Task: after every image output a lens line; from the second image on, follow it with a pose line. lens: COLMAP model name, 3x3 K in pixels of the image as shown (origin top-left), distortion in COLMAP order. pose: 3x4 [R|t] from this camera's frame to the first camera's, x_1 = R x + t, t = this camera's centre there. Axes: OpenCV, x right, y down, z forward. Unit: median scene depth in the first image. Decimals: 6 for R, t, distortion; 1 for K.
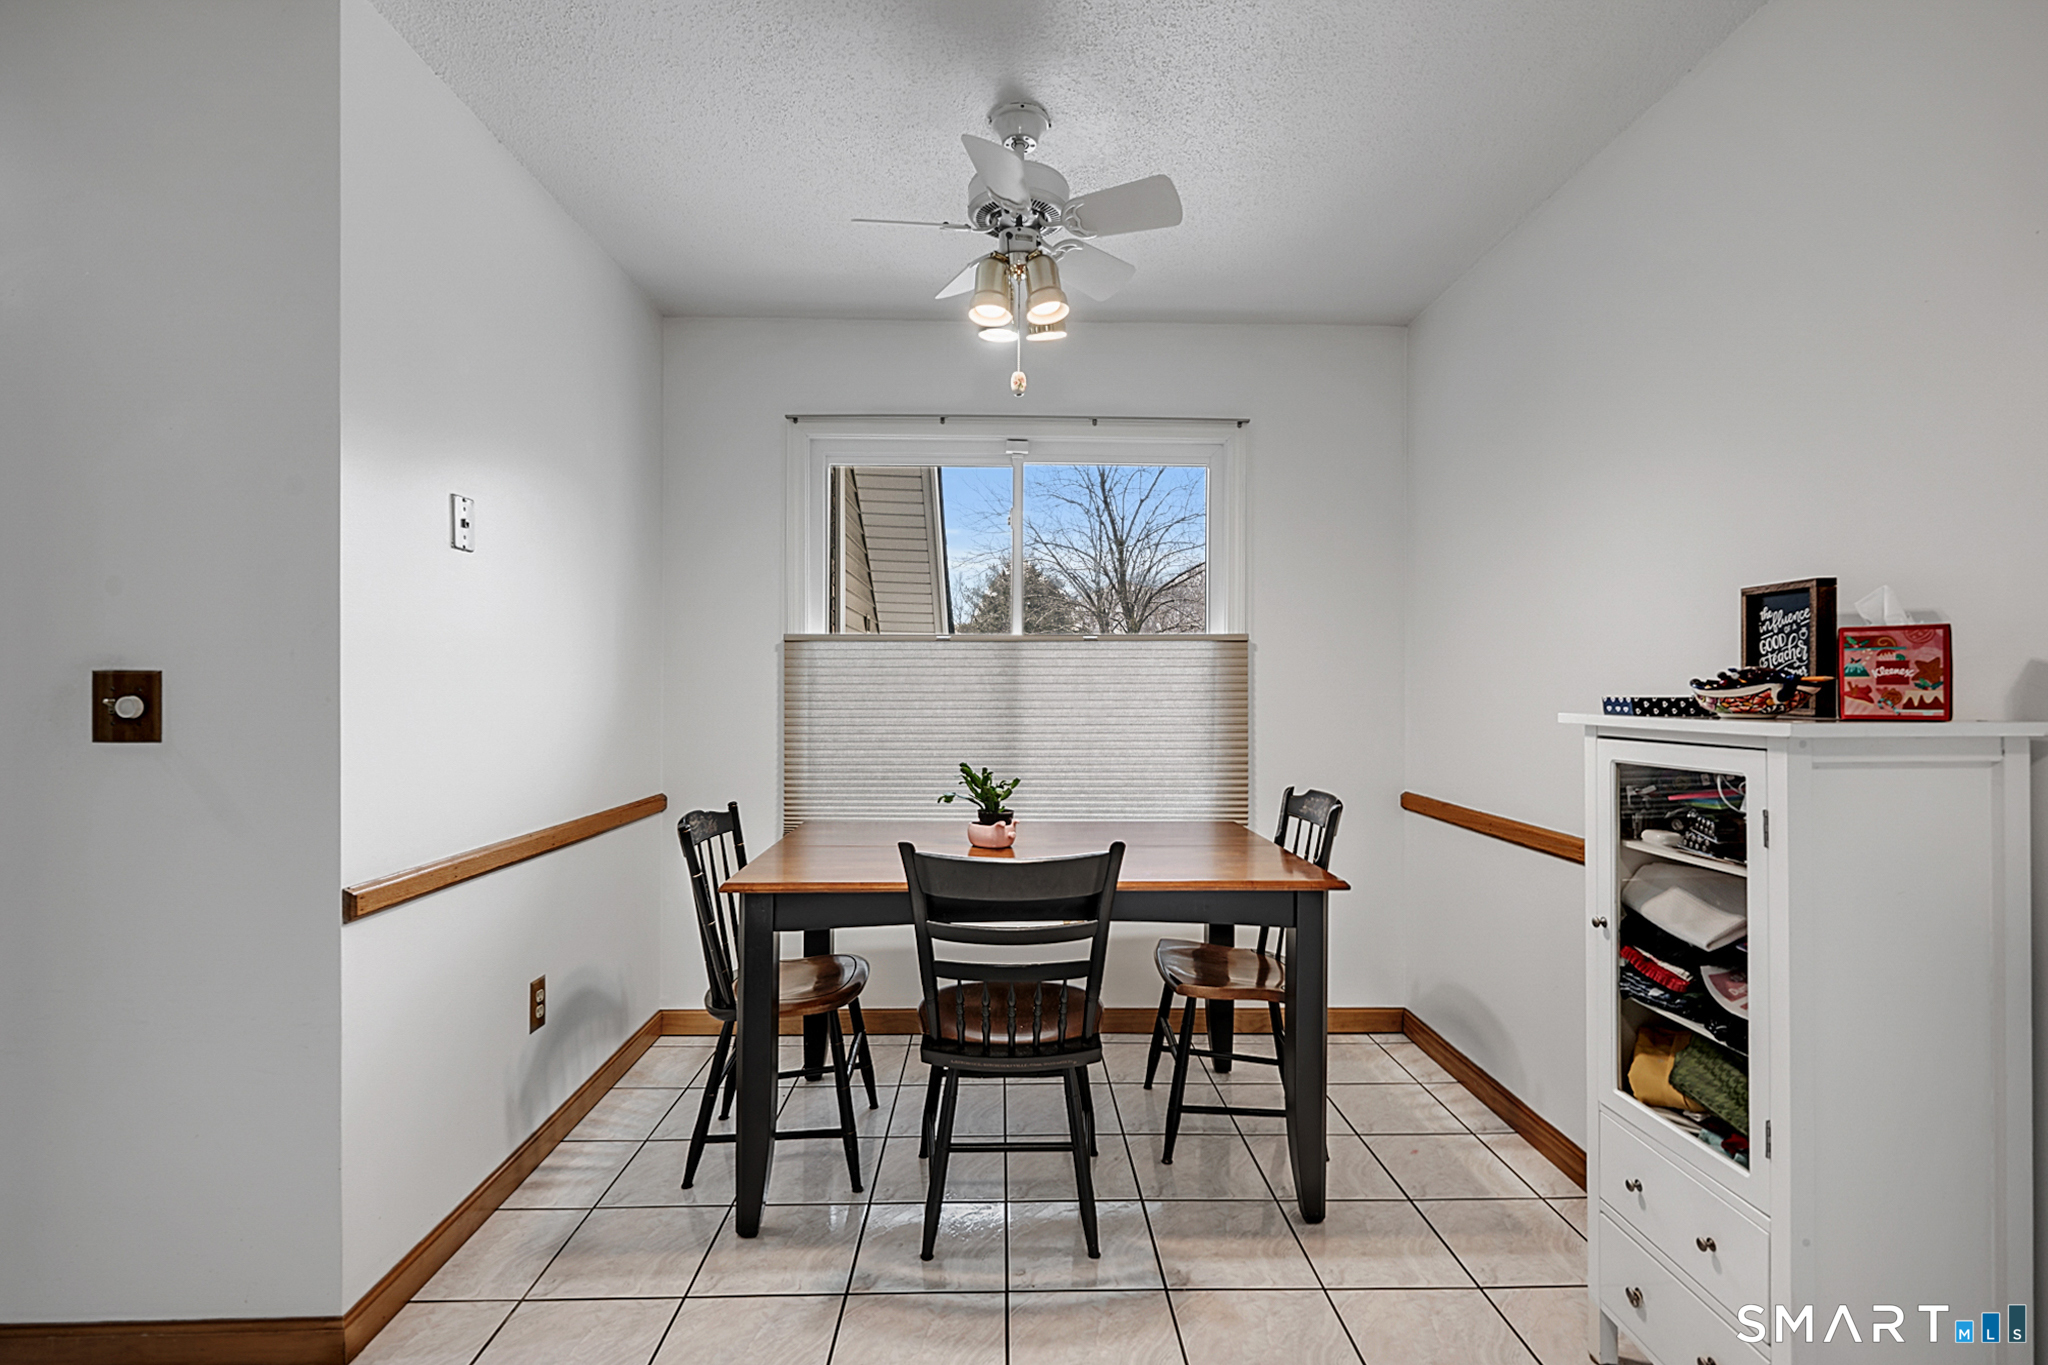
lens RADIAL K [[954.1, 0, 1032.0], [0, 954.1, 688.6], [0, 0, 1]] dist [-0.004055, -0.000635]
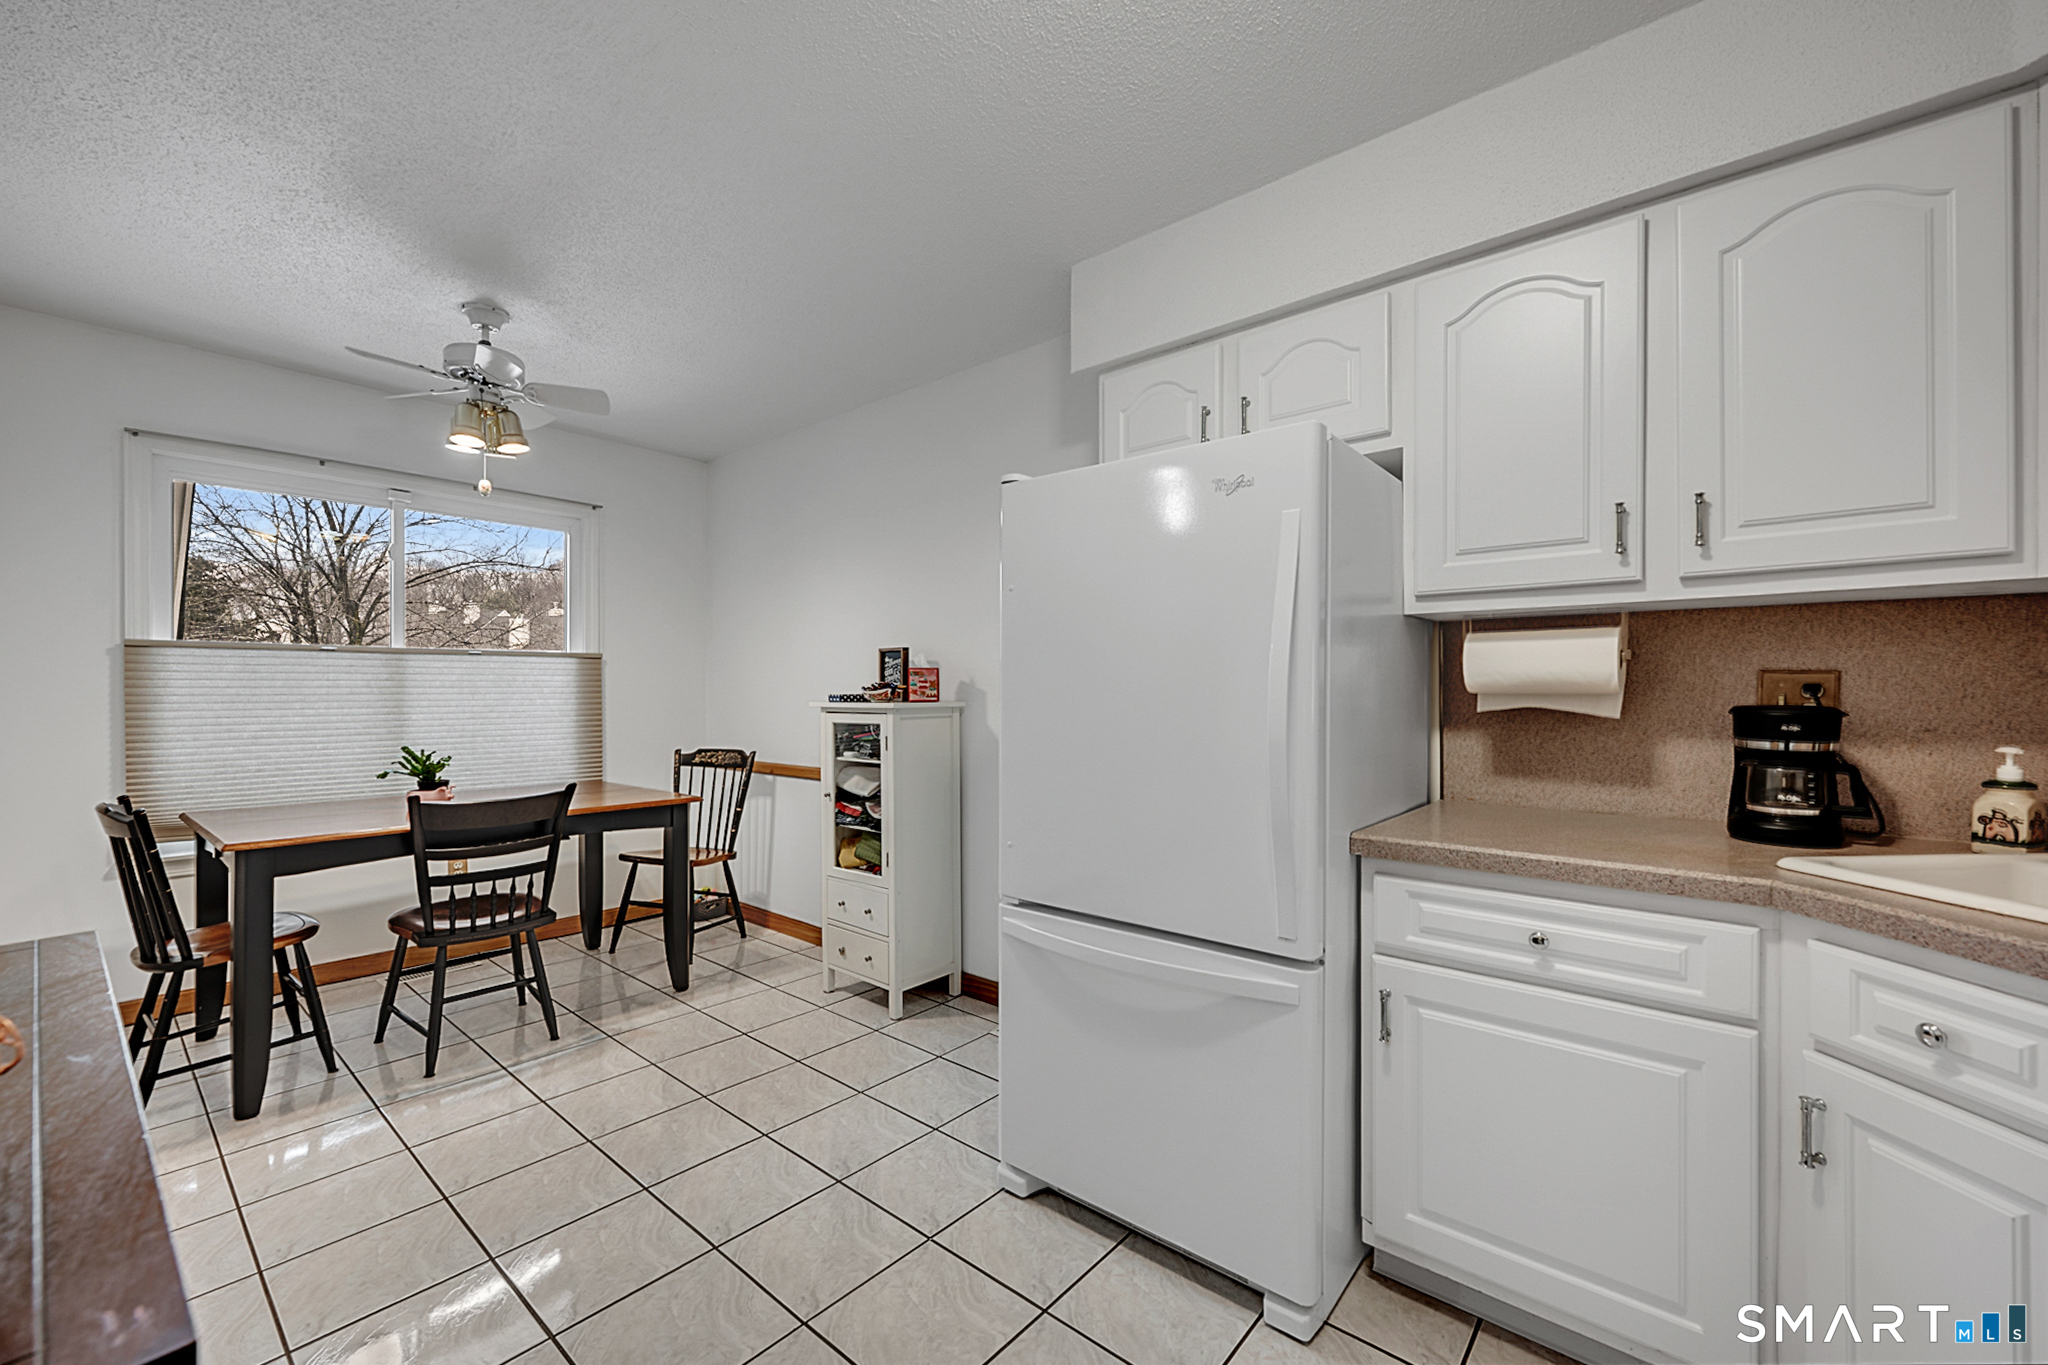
lens RADIAL K [[821.3, 0, 1032.1], [0, 821.3, 689.7], [0, 0, 1]] dist [0.003403, 0.000496]
pose [[0.677595, -0.001283, 0.735435, -0.516208], [0.001502, 0.999999, 0.000360, -0.001915], [-0.735434, 0.000860, 0.677596, -0.688537]]
